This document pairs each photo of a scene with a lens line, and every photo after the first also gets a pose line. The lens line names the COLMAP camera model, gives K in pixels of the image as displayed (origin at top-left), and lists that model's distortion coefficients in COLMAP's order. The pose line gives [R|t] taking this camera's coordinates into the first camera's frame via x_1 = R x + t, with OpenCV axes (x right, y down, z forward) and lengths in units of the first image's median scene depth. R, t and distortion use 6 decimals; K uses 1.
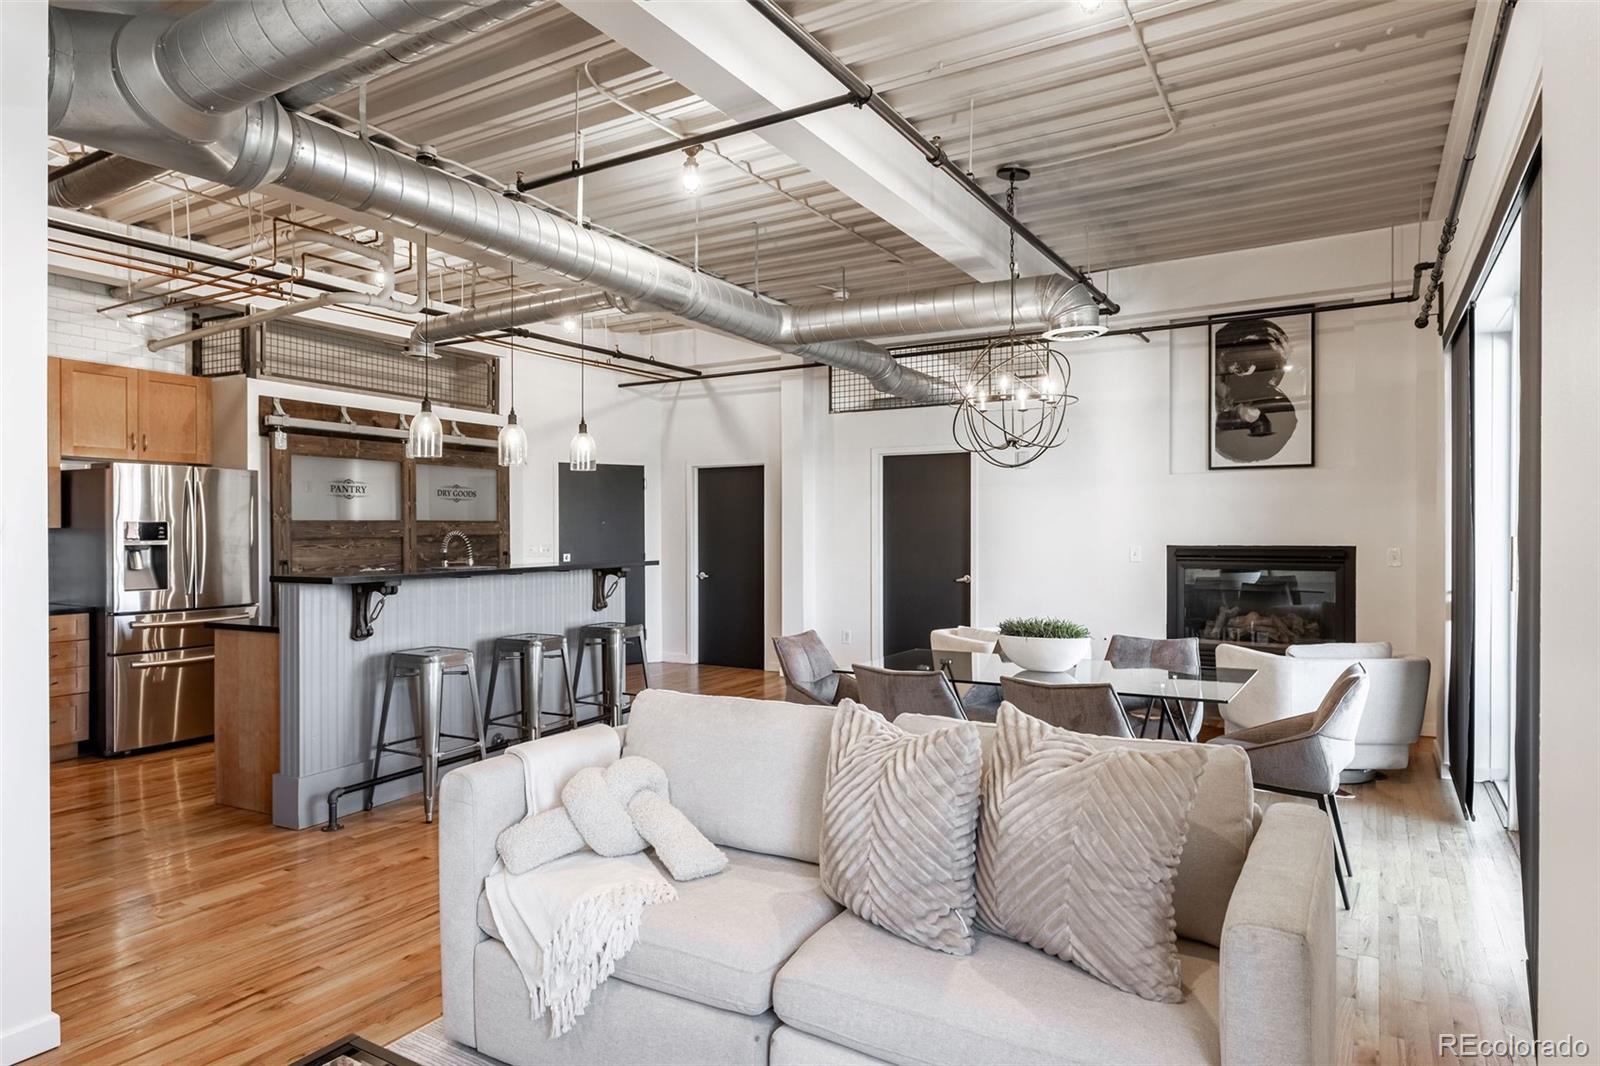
lens RADIAL K [[958.1, 0, 766.3], [0, 958.1, 533.1], [0, 0, 1]] dist [0.001916, 0.001070]
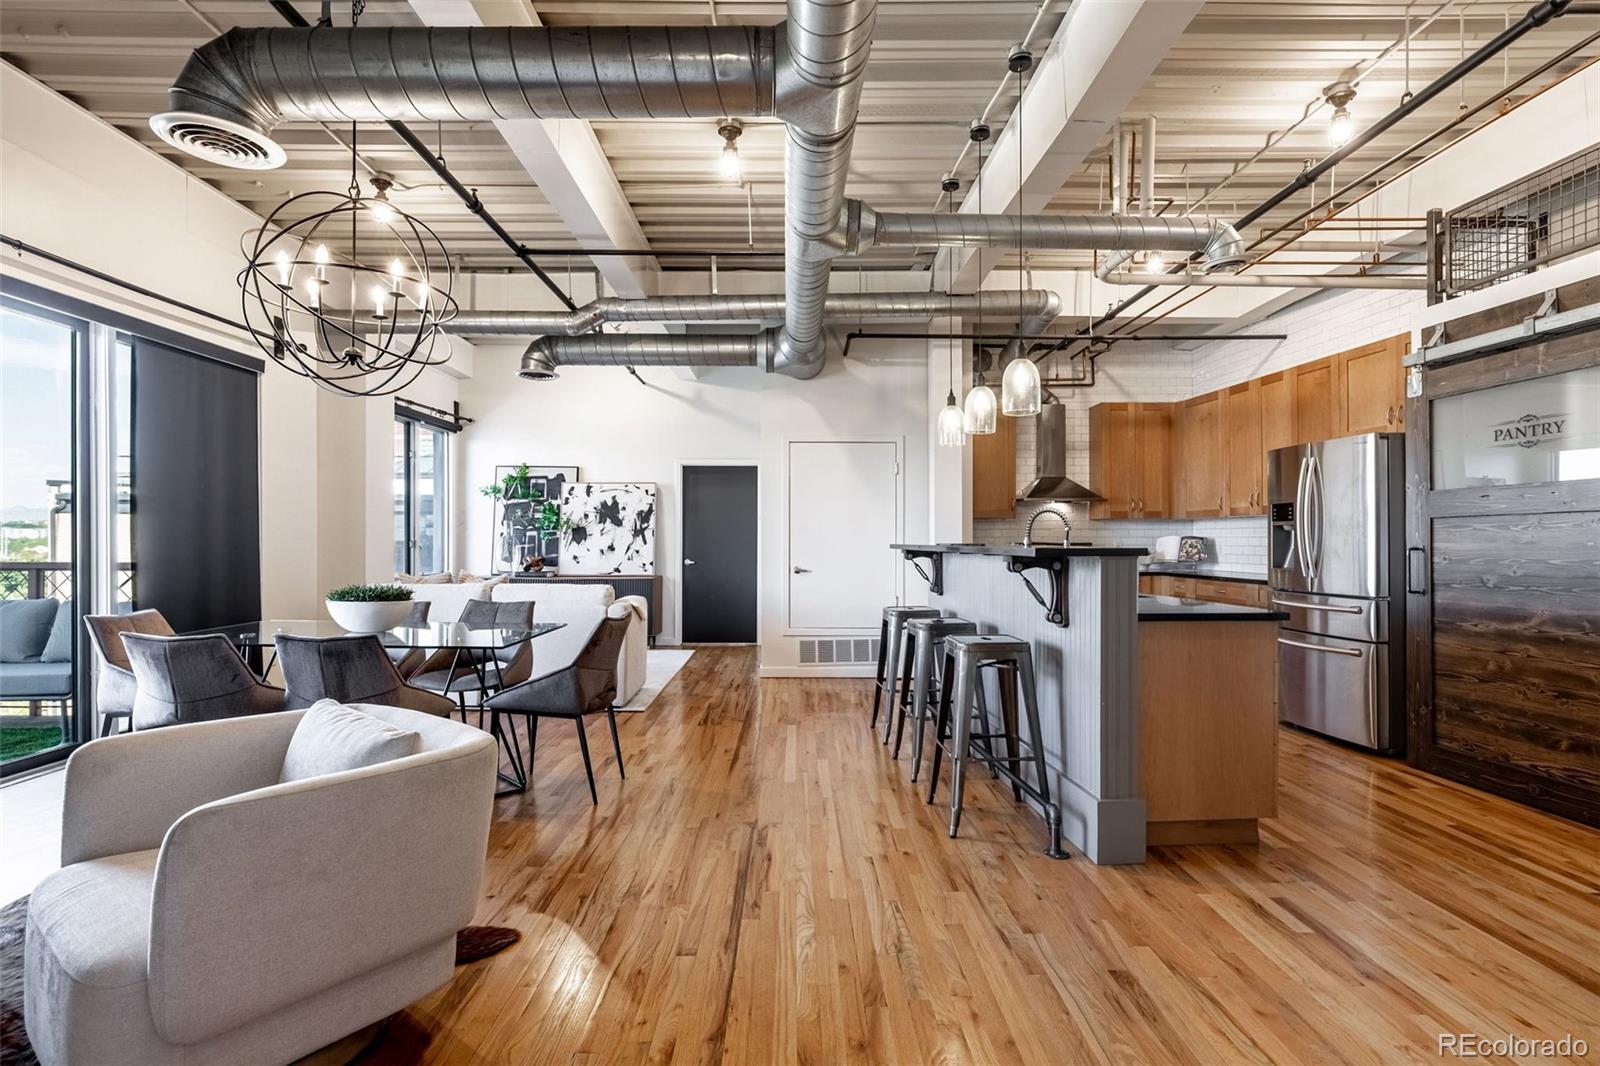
lens RADIAL K [[793.6, 0, 801.0], [0, 793.6, 538.6], [0, 0, 1]] dist [-0.003165, -0.000492]
pose [[-0.839890, 0.001580, -0.542754, 0.225377], [-0.000078, 0.999995, 0.003031, 0.021031], [0.542756, 0.002588, -0.839886, 1.250840]]
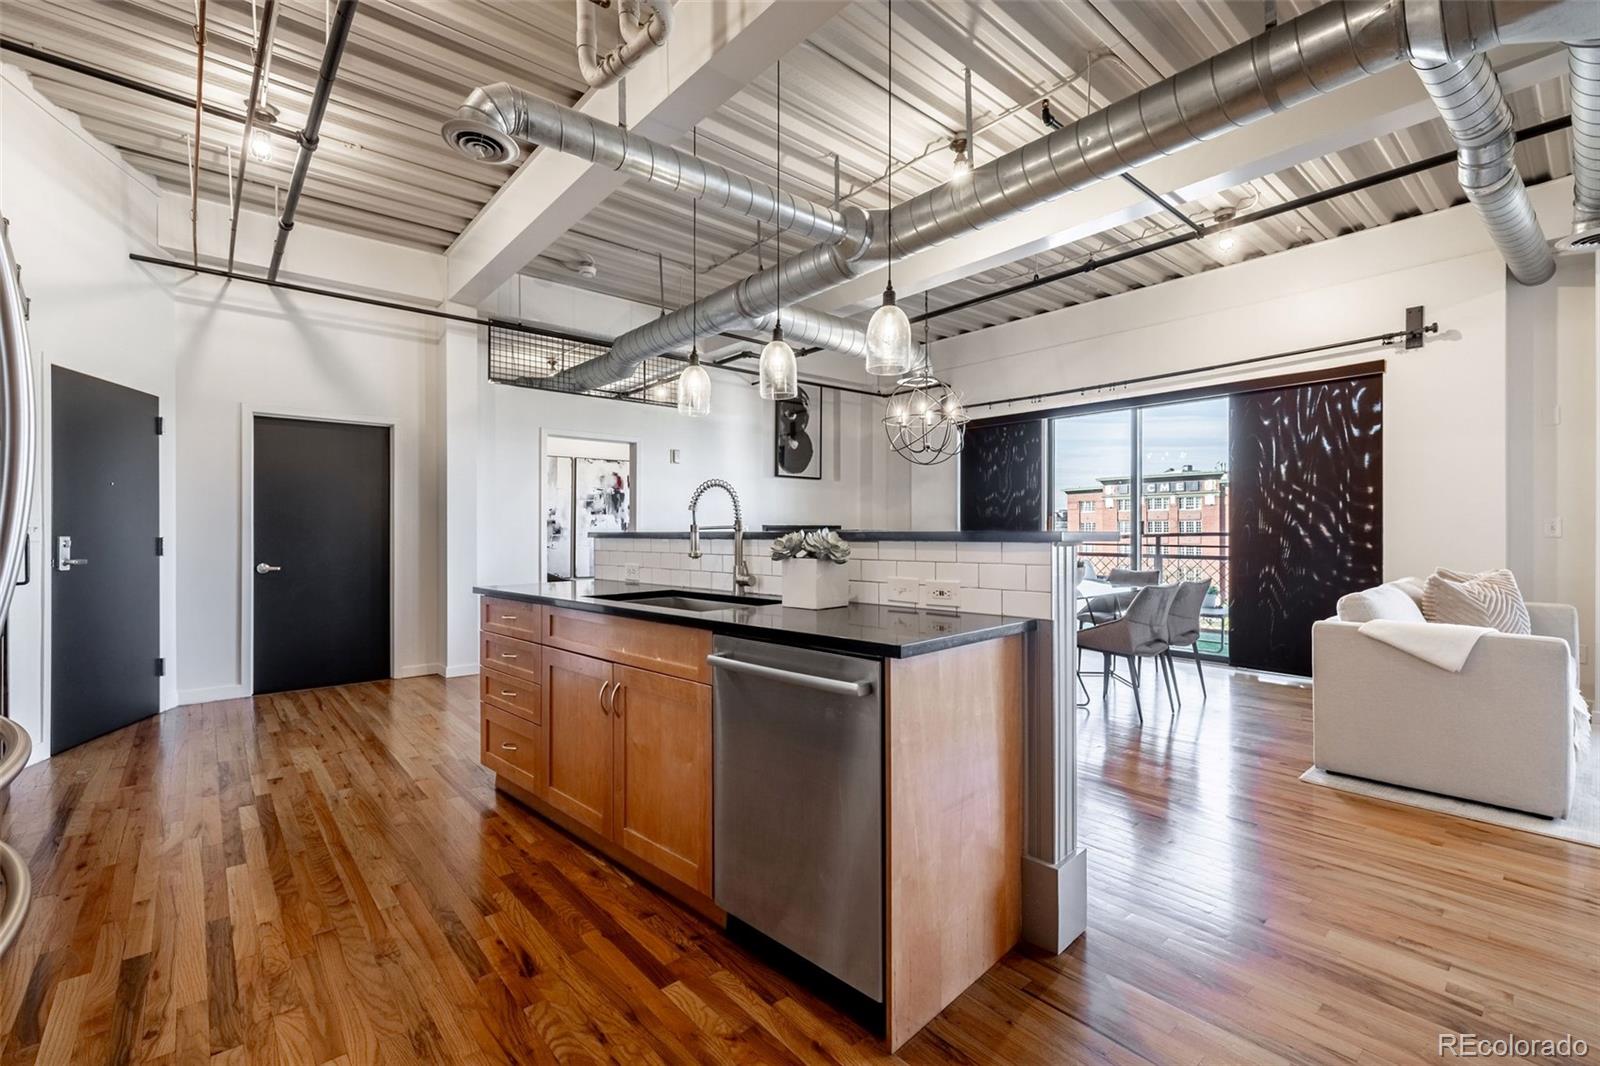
lens RADIAL K [[700.1, 0, 795.6], [0, 700.1, 529.5], [0, 0, 1]] dist [0.001794, -0.000665]
pose [[0.295874, 0.007116, 0.955200, -0.642415], [0.001757, 0.999967, -0.007994, 0.030640], [-0.955225, 0.004044, 0.295852, 0.674911]]
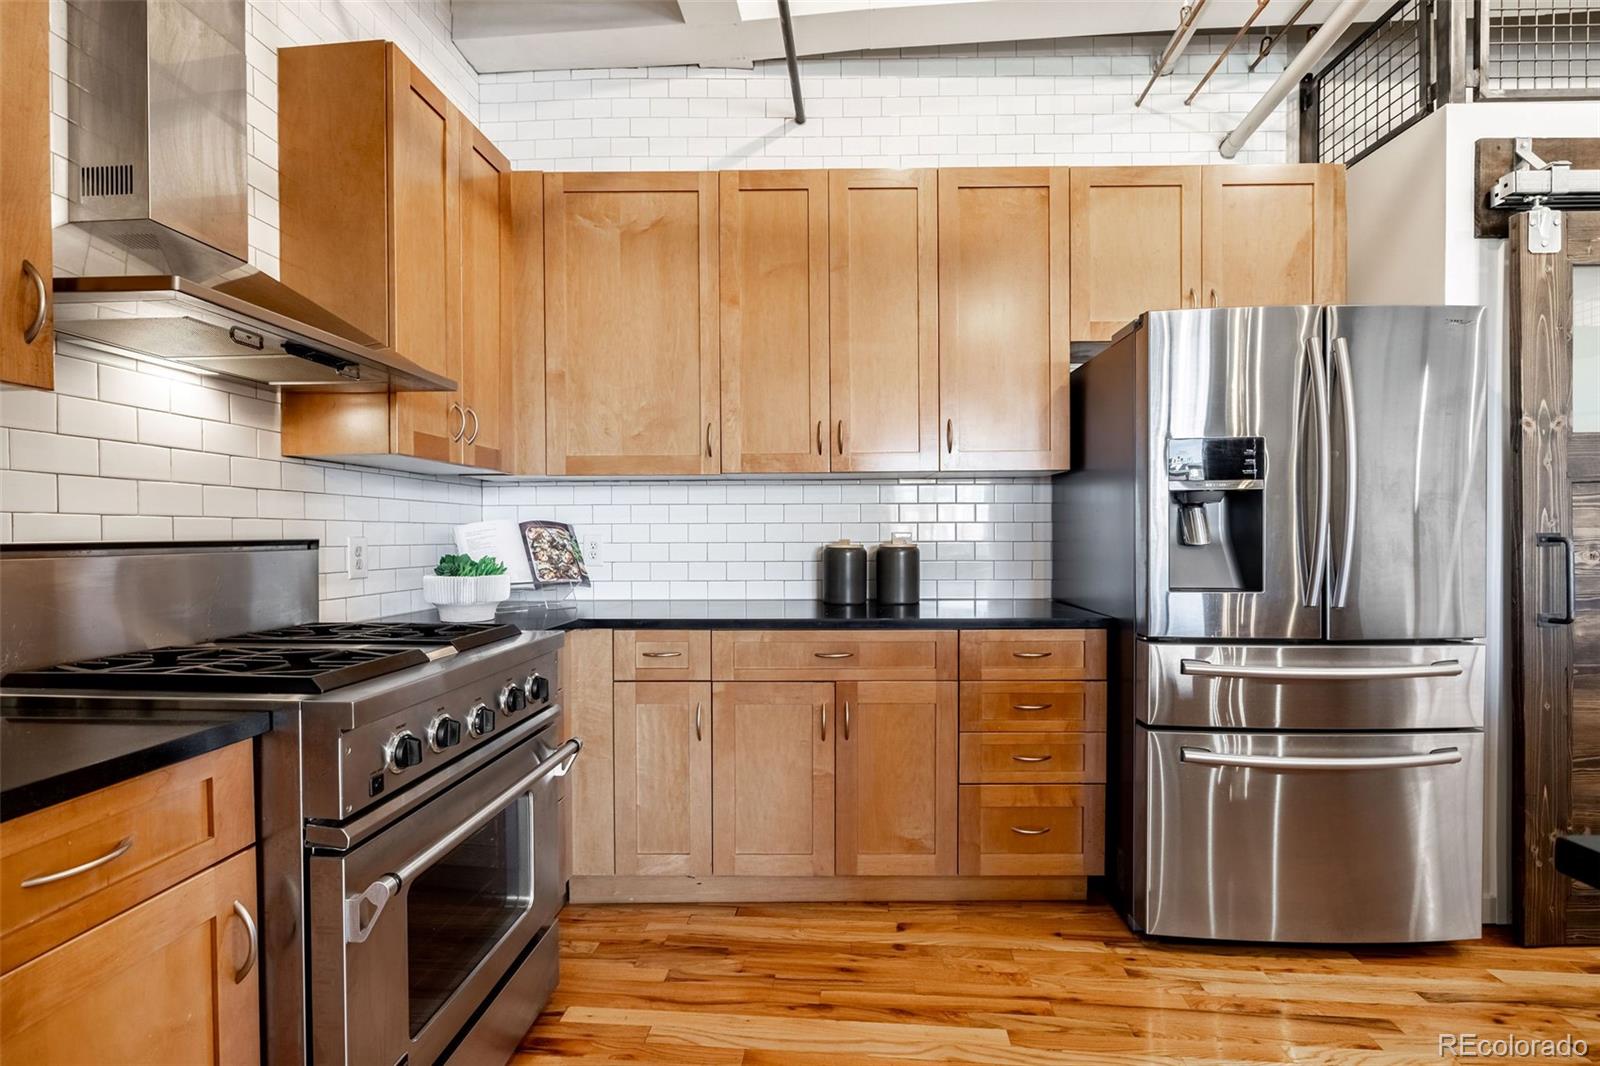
lens RADIAL K [[719.9, 0, 797.3], [0, 719.9, 542.8], [0, 0, 1]] dist [-0.004241, 0.000240]
pose [[0.456218, 0.009504, -0.889817, -0.381307], [0.000546, 0.999940, 0.010960, 0.028731], [0.889868, -0.005486, 0.456186, 0.587069]]
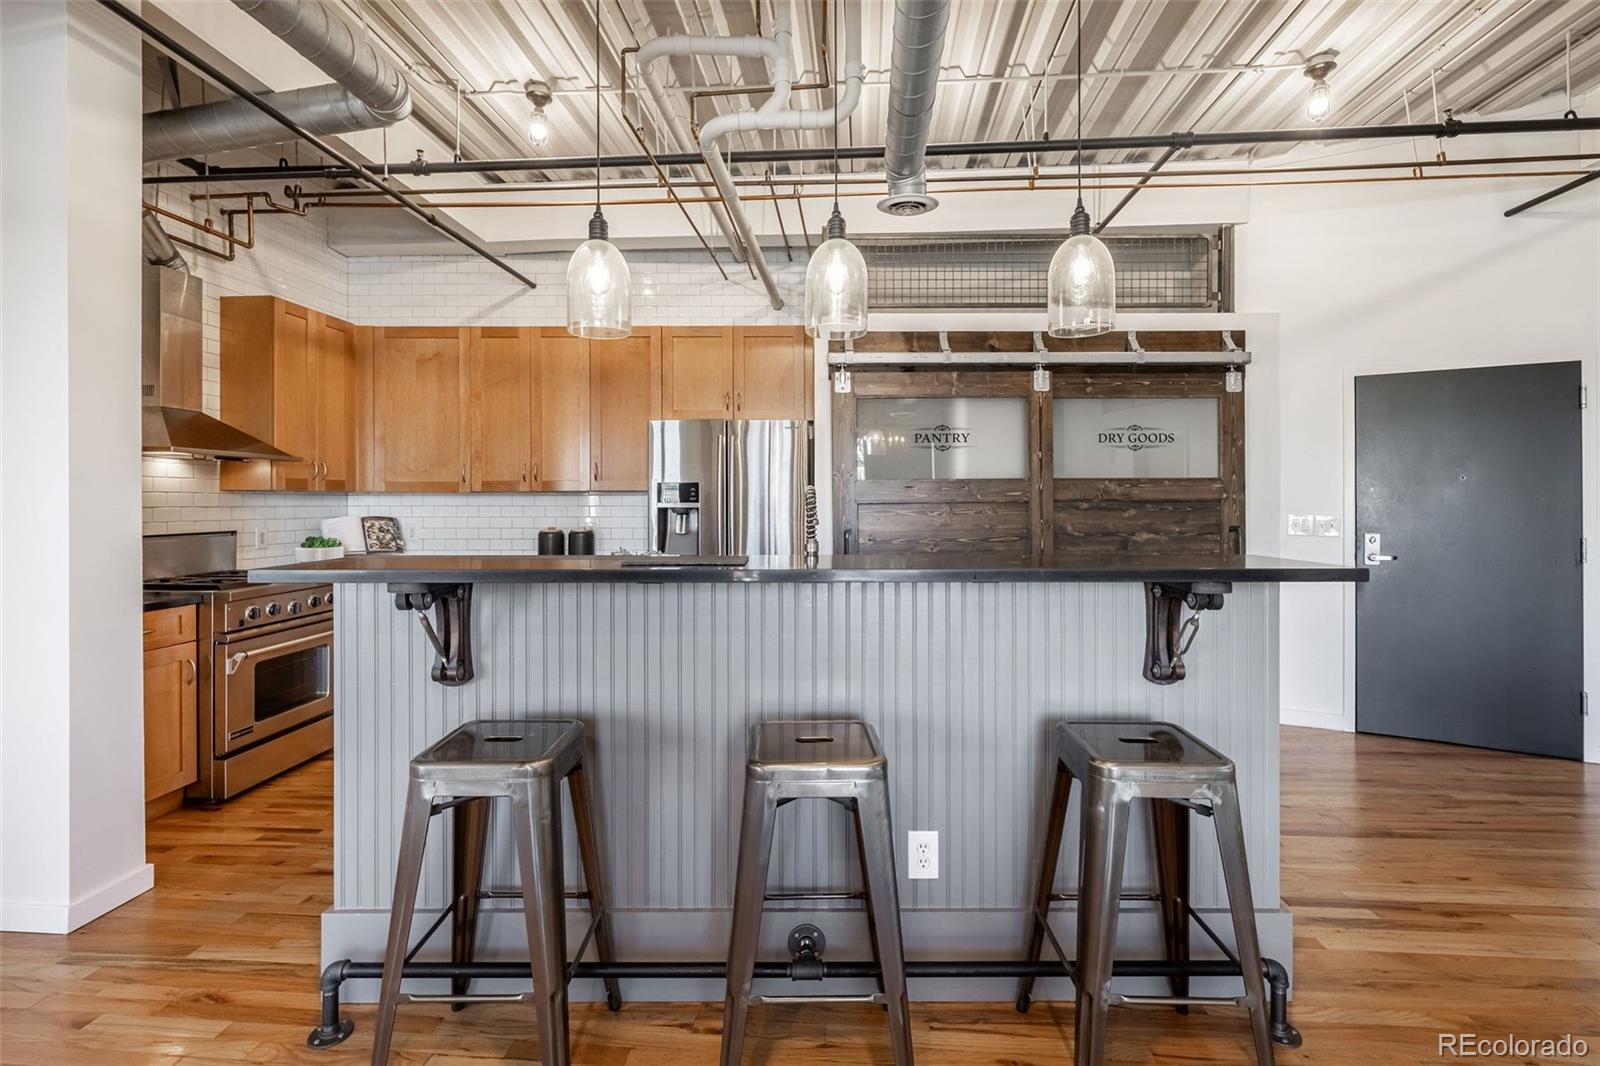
lens RADIAL K [[711.4, 0, 795.9], [0, 711.4, 502.4], [0, 0, 1]] dist [-0.000564, -0.000053]
pose [[0.470888, 0.001347, -0.882192, 0.007954], [-0.003487, 0.999994, -0.000334, 0.006294], [0.882186, 0.003233, 0.470890, 0.676840]]
